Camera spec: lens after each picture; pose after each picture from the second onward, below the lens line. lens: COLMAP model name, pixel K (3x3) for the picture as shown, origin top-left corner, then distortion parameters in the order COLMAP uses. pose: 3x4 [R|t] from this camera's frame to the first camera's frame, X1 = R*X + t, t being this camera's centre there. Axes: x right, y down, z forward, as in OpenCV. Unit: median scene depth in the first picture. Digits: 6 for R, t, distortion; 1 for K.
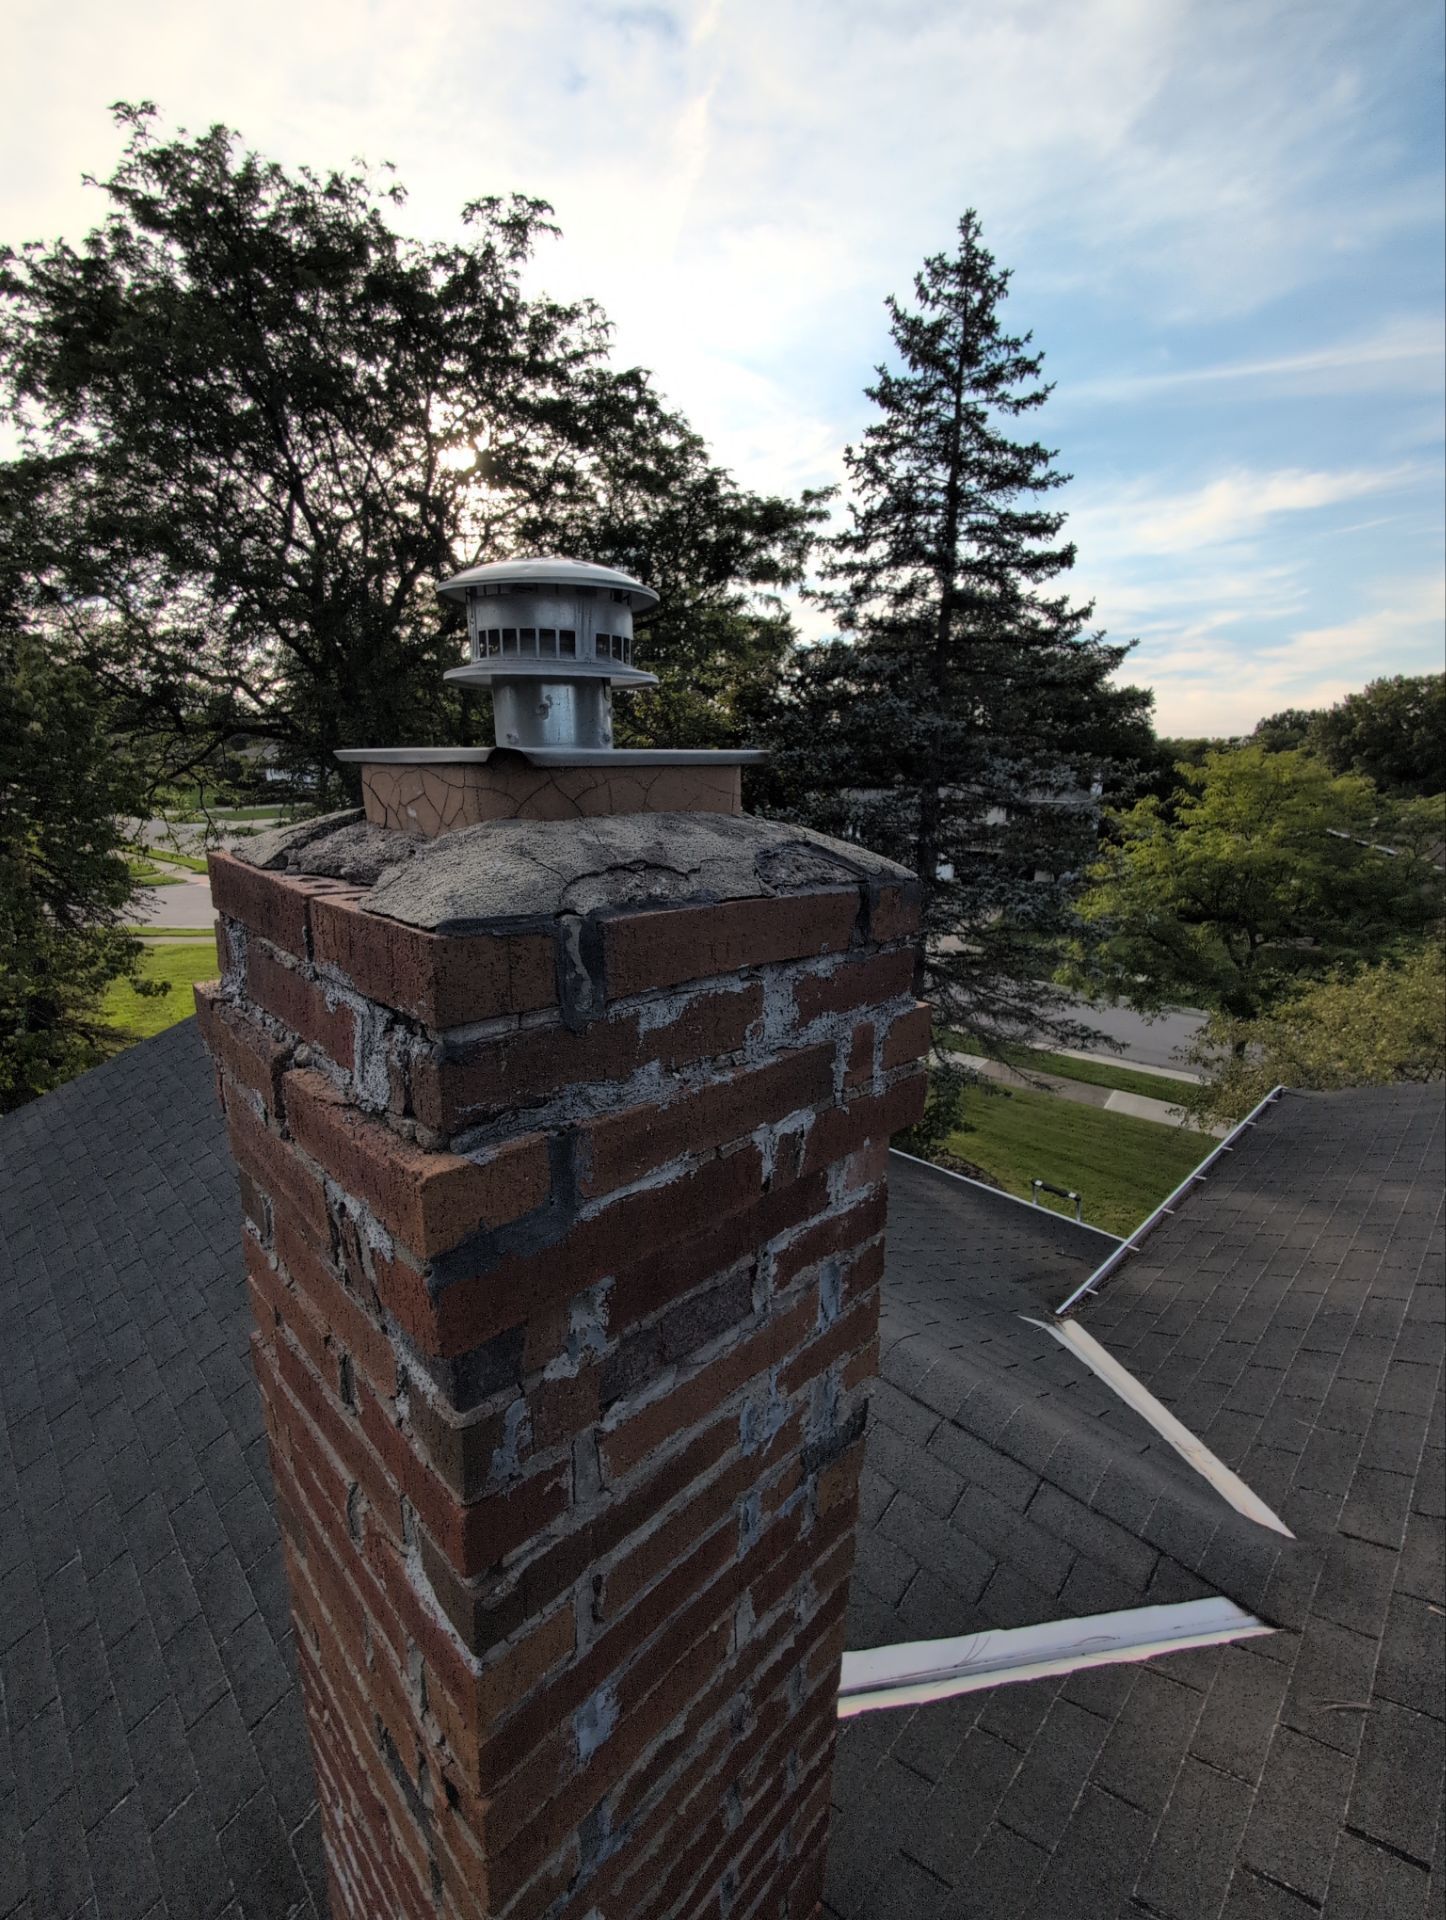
lens RADIAL K [[817.4, 0, 717.5], [0, 817.4, 965.3], [0, 0, 1]] dist [0.001537, -0.000181]
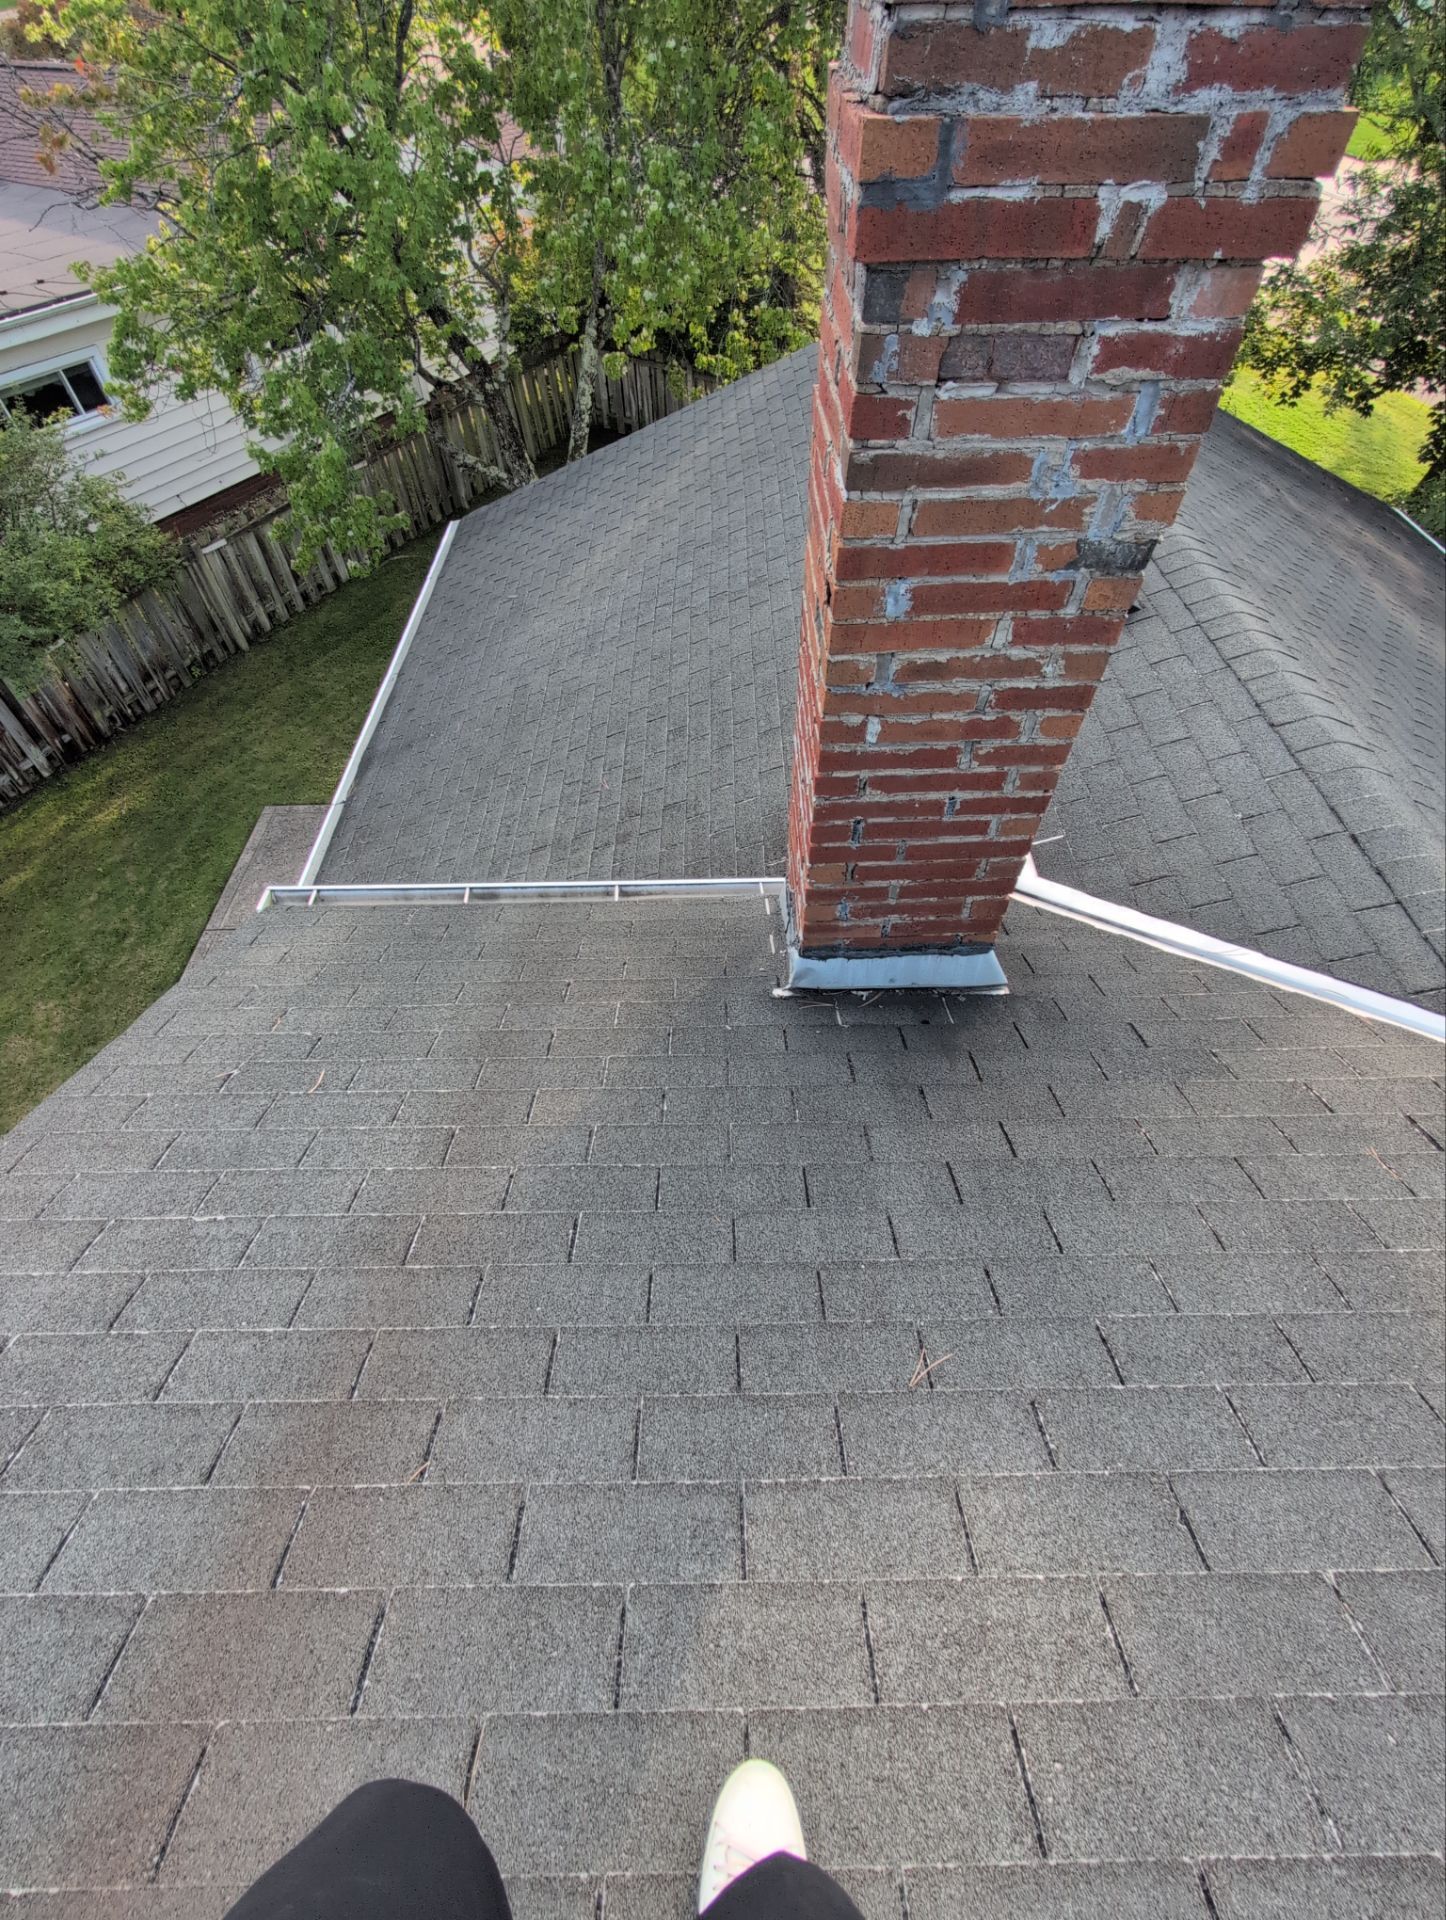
lens RADIAL K [[812.0, 0, 724.5], [0, 812.0, 953.5], [0, 0, 1]] dist [0.000733, -0.000134]
pose [[0.721160, 0.524788, -0.452244, 0.068050], [-0.137161, 0.748046, 0.649319, 0.028088], [0.679054, -0.406233, 0.611441, -0.062620]]
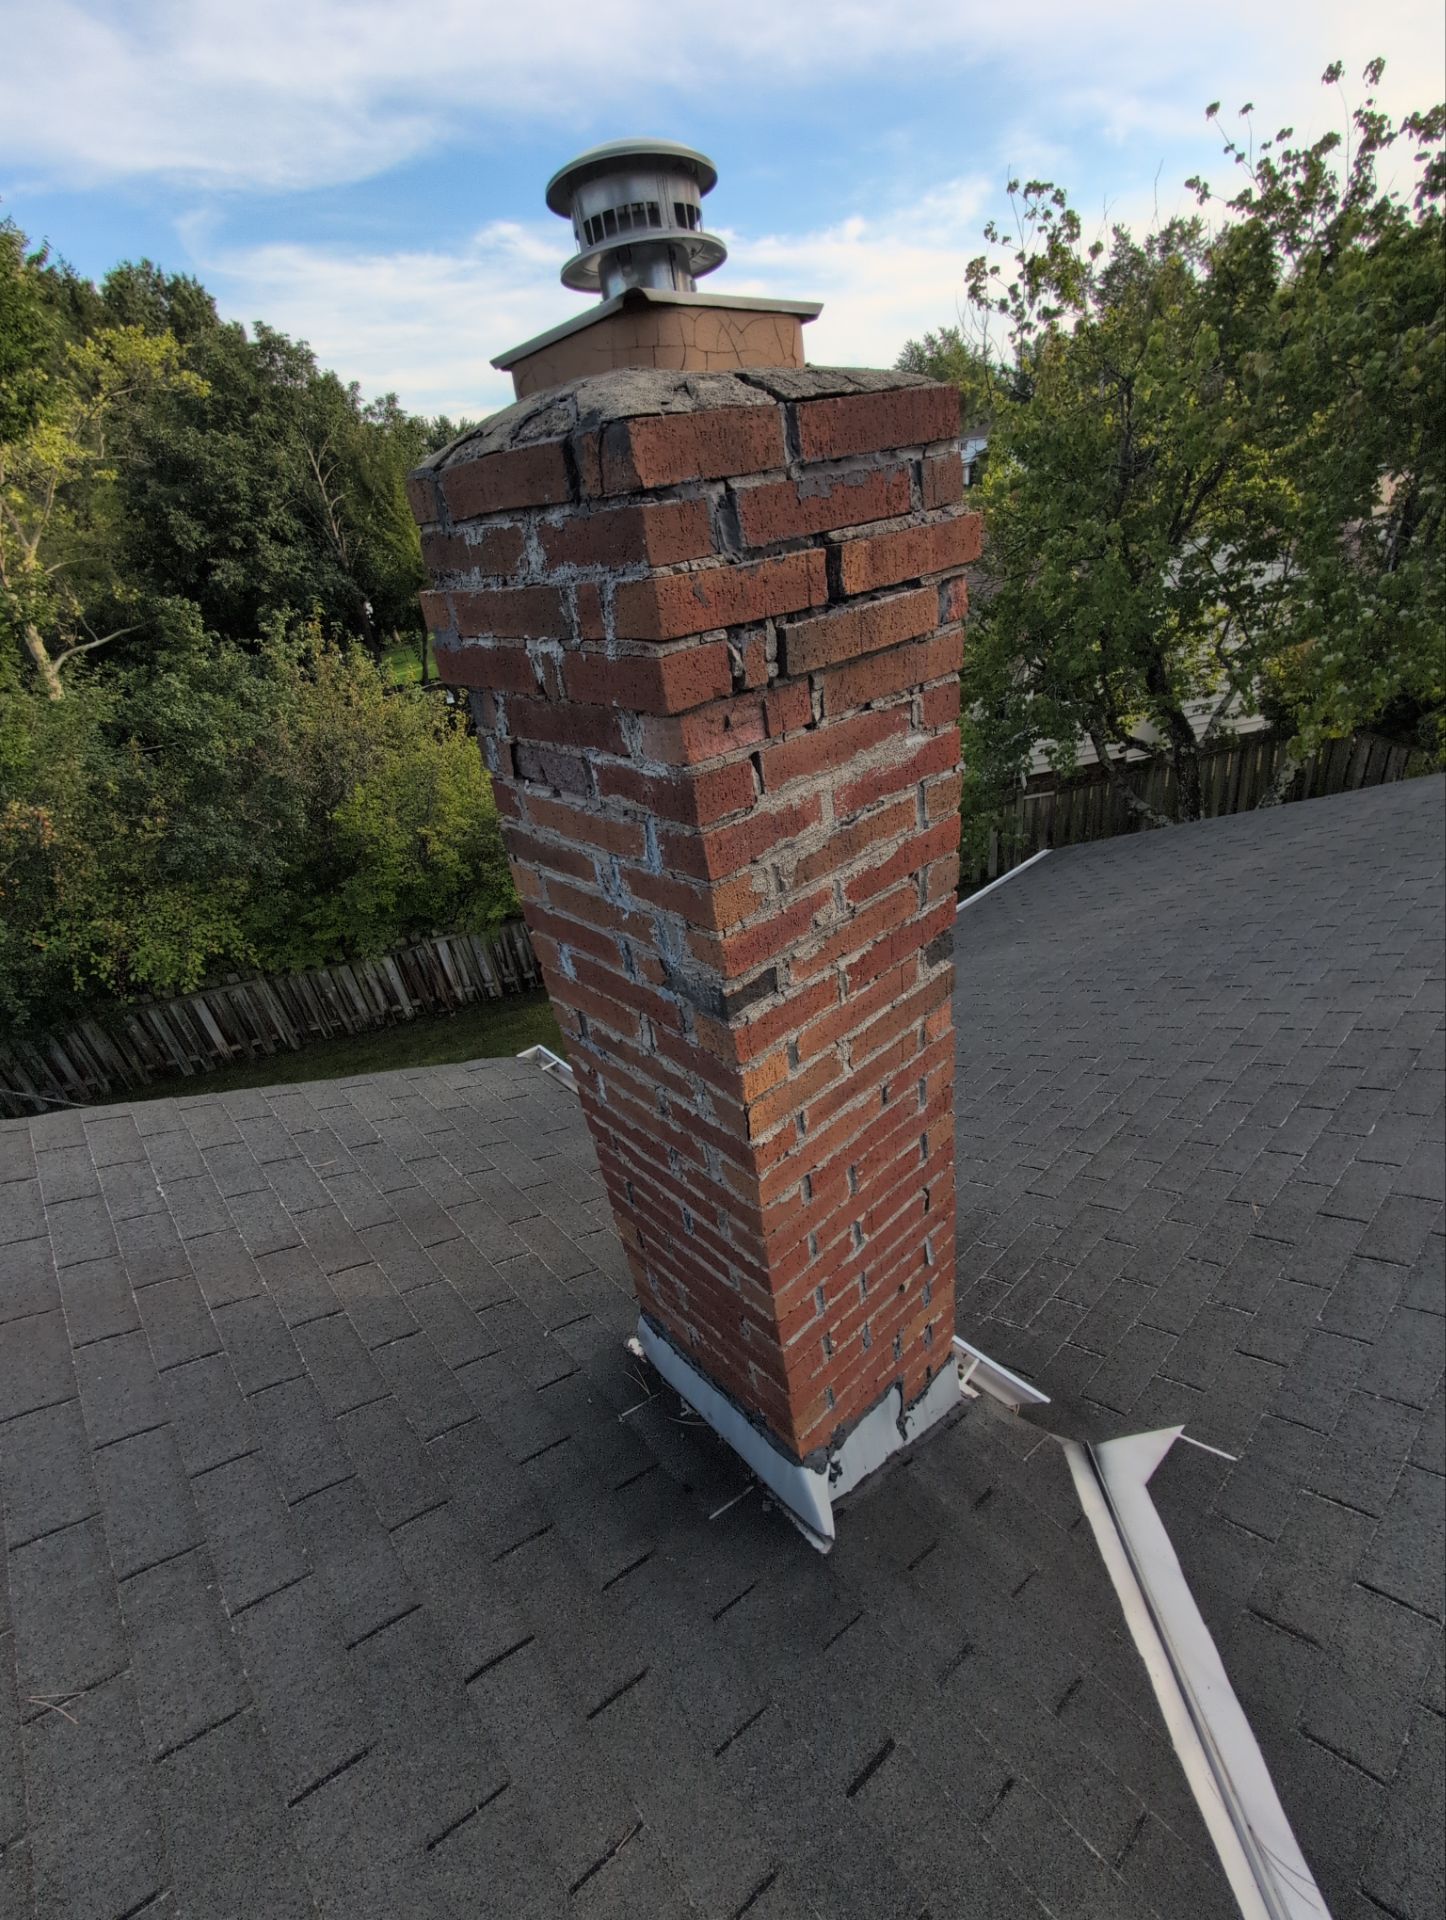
lens RADIAL K [[818.2, 0, 723.0], [0, 818.2, 960.0], [0, 0, 1]] dist [-0.000602, 0.000163]
pose [[-0.050991, 0.468892, -0.881782, 0.119354], [-0.110203, 0.874897, 0.471604, -0.001817], [0.992600, 0.121222, 0.007061, 0.106124]]
